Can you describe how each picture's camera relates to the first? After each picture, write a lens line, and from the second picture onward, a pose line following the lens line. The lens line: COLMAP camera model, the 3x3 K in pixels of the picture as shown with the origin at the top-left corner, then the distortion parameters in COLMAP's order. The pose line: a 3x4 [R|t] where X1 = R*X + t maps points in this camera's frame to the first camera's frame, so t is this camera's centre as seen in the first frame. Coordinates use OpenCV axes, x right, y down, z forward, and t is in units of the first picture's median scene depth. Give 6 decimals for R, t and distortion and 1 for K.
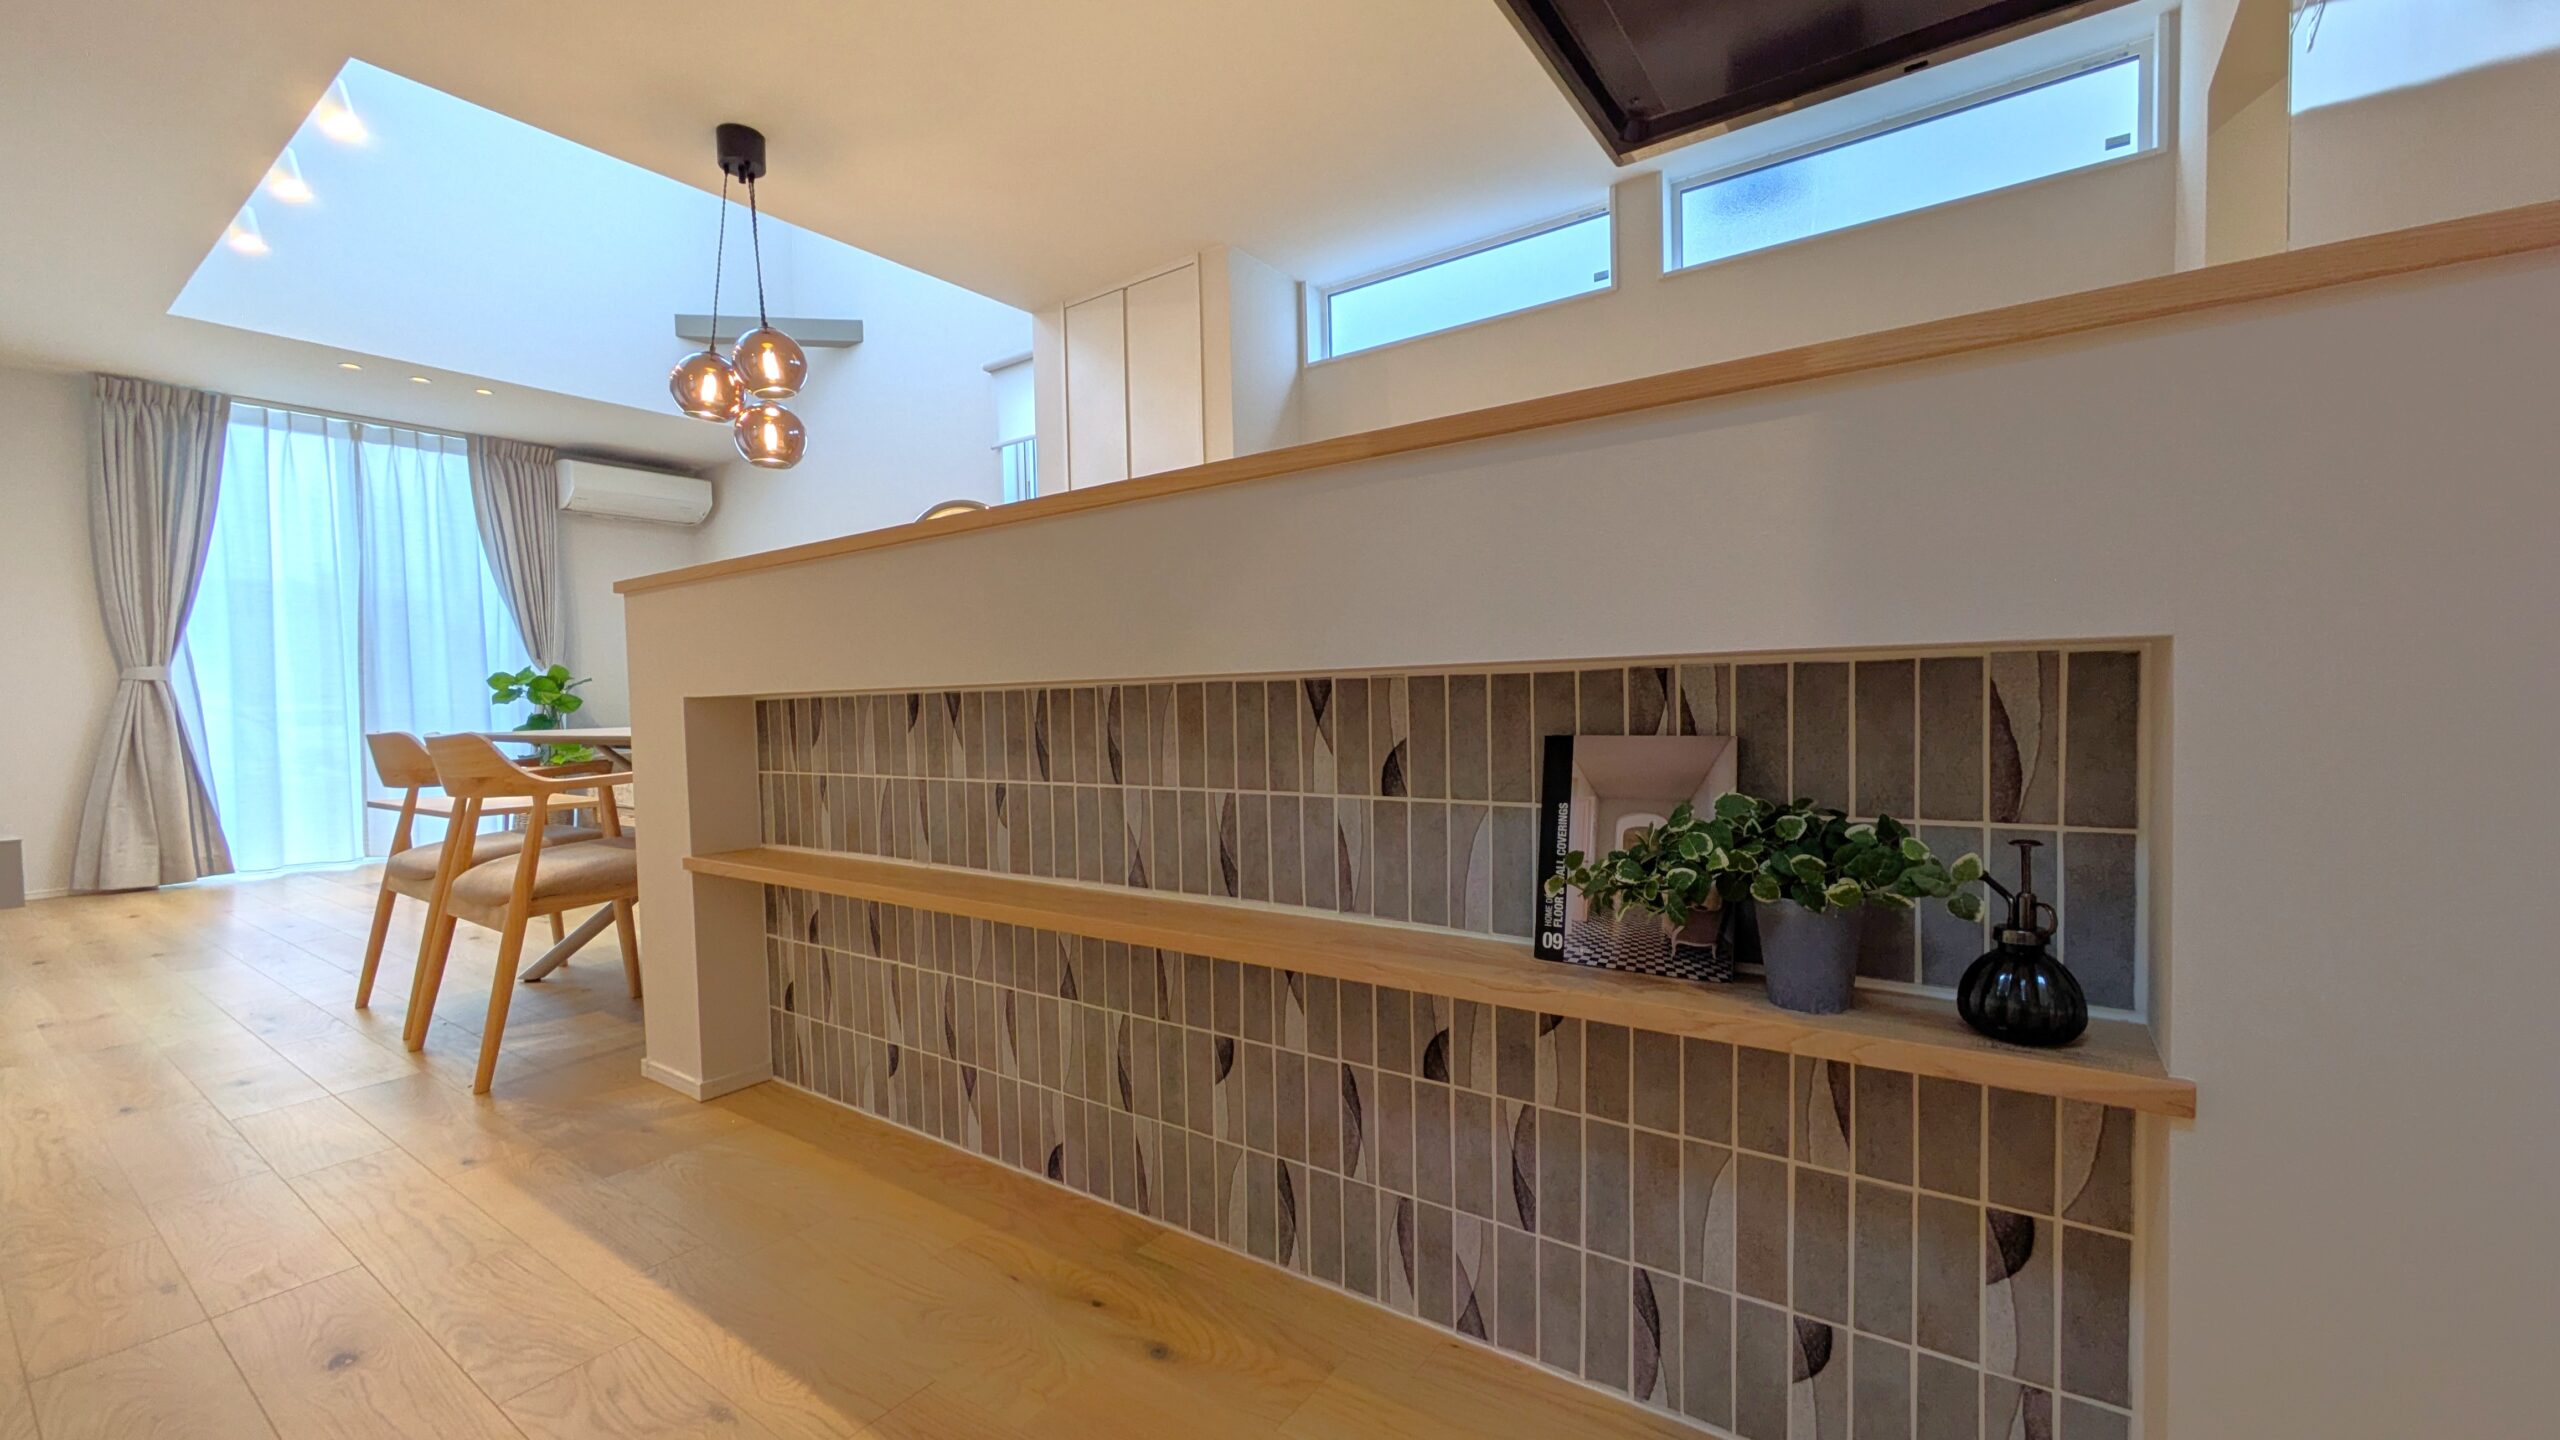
lens RADIAL K [[1003.5, 0, 1288.0], [0, 1003.5, 733.4], [0, 0, 1]] dist [-0.002543, -0.001234]
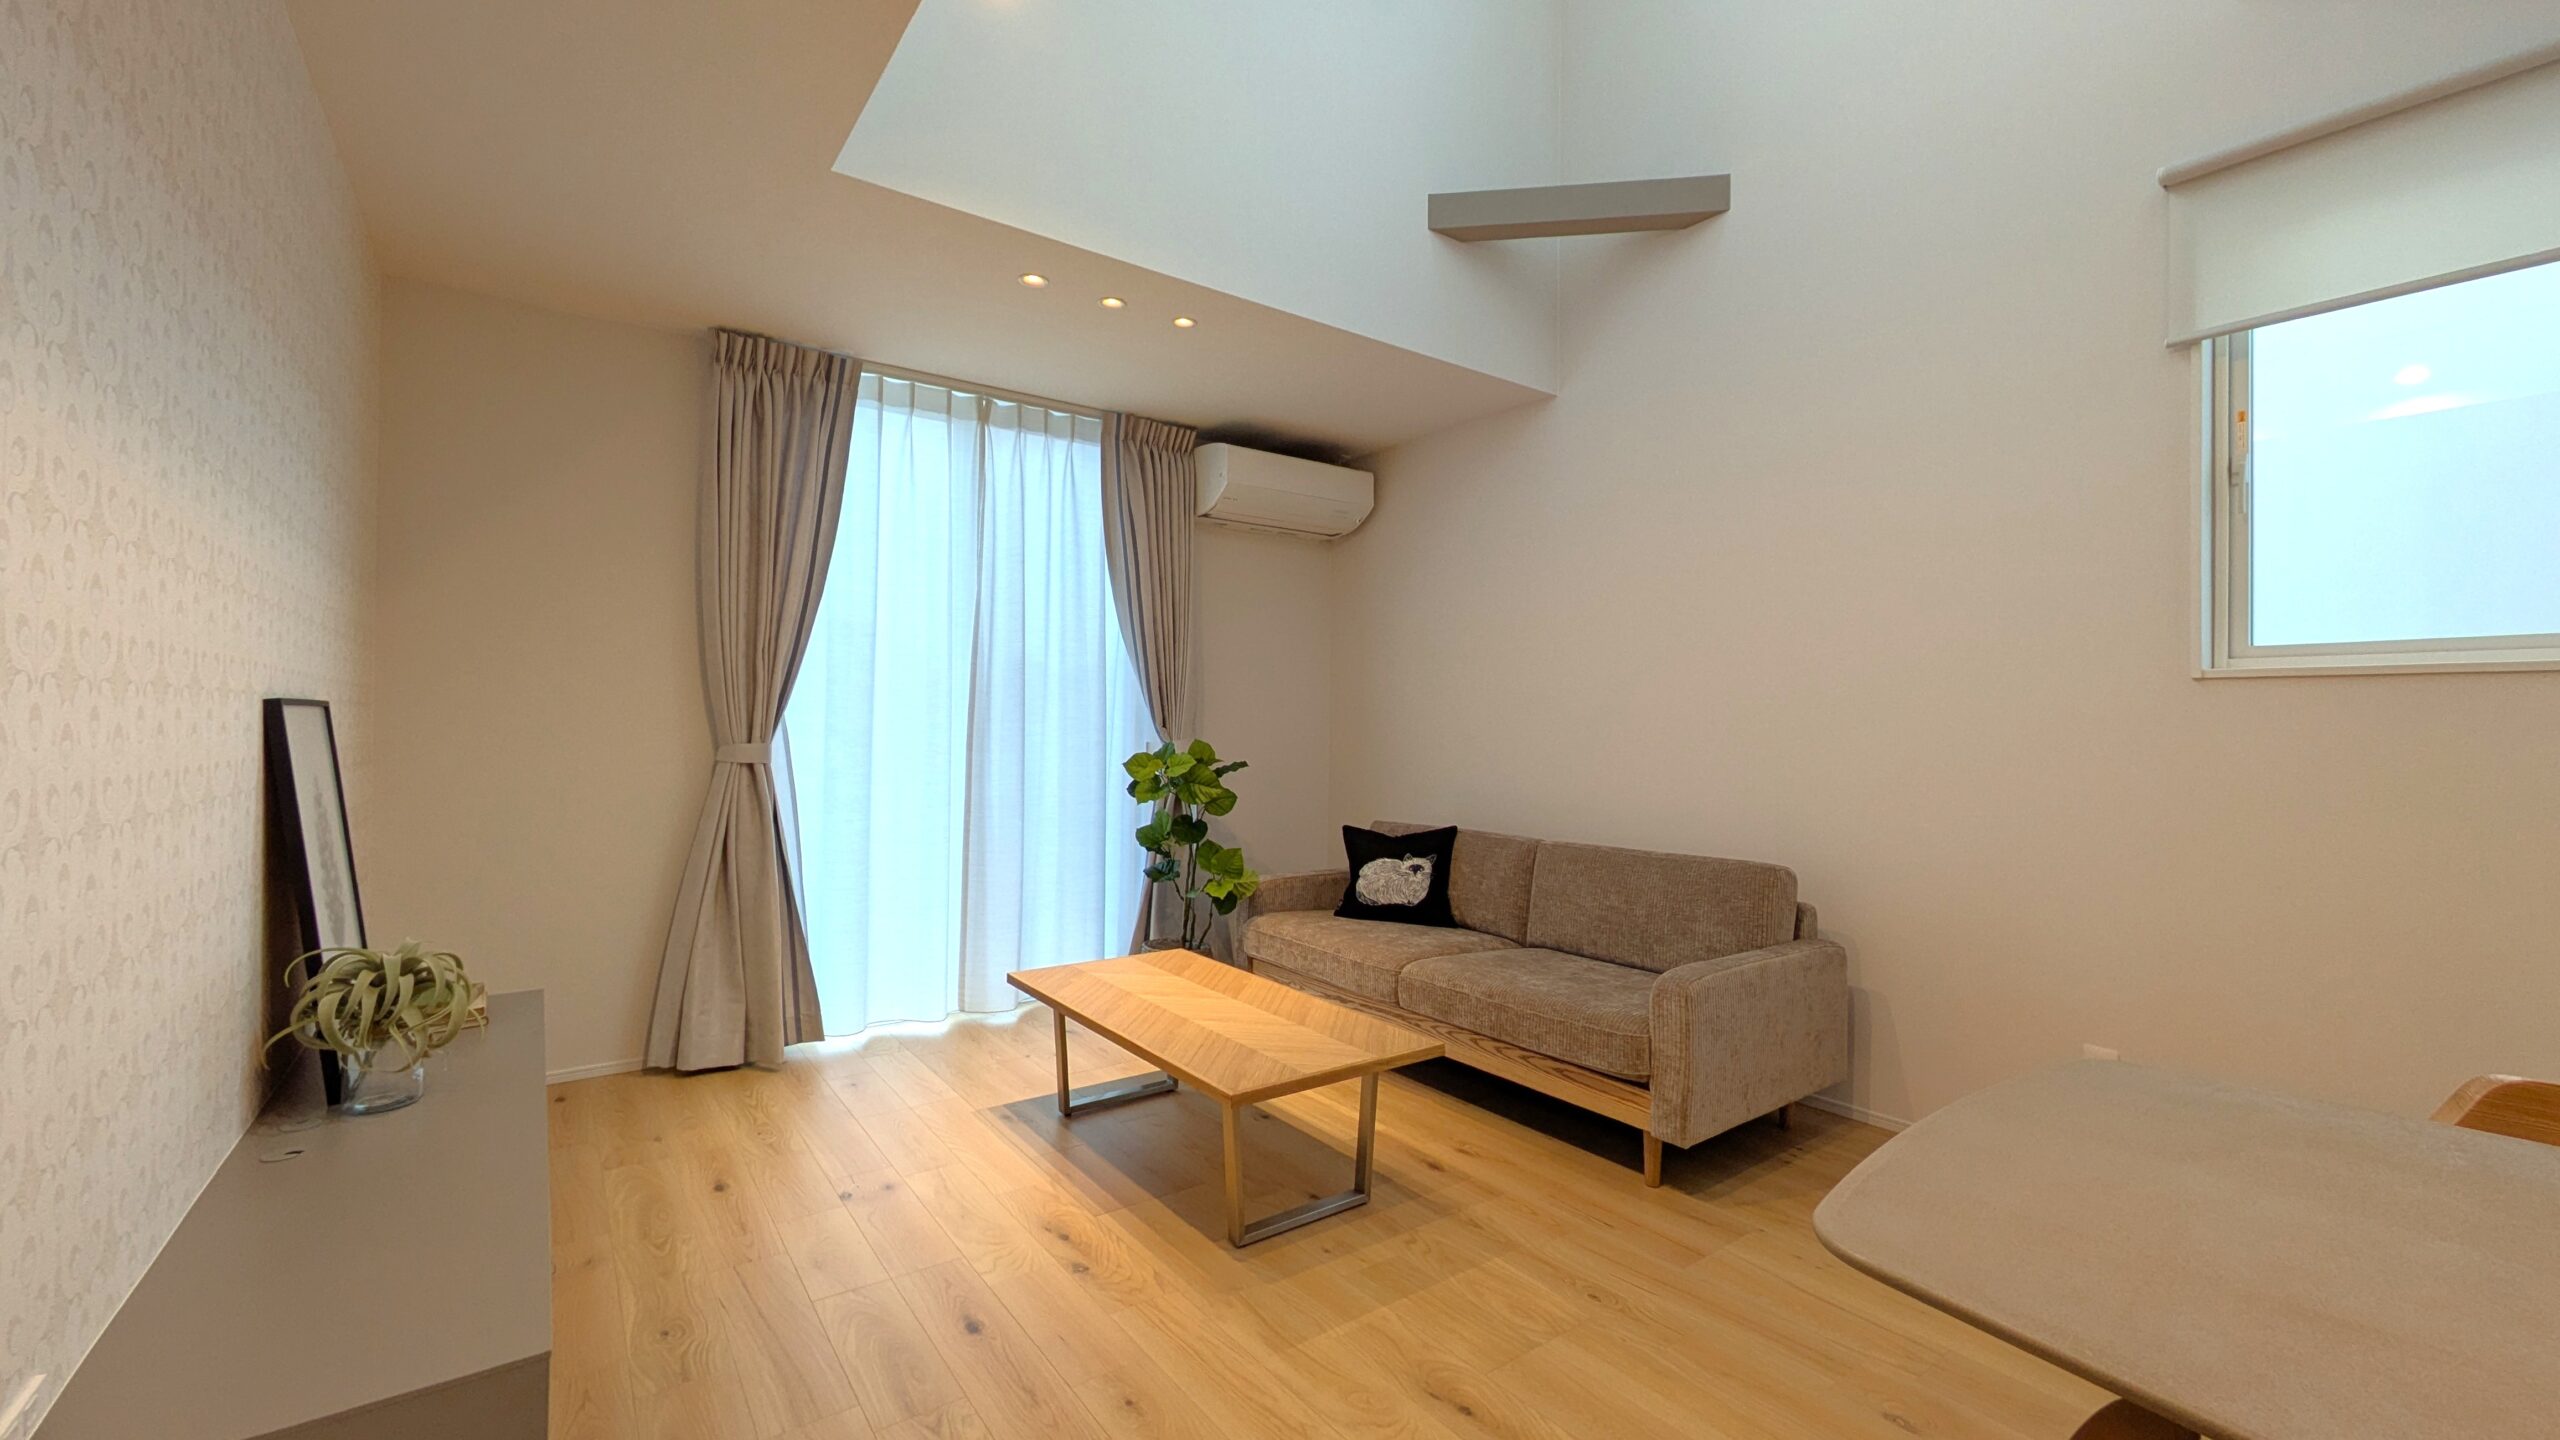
lens RADIAL K [[1003.5, 0, 1271.5], [0, 1003.5, 712.6], [0, 0, 1]] dist [-0.002543, -0.001234]
pose [[0.948100, 0.031694, -0.316389, -0.549498], [-0.043425, 0.998603, -0.030095, -0.080578], [0.314993, 0.042272, 0.948152, 0.430115]]
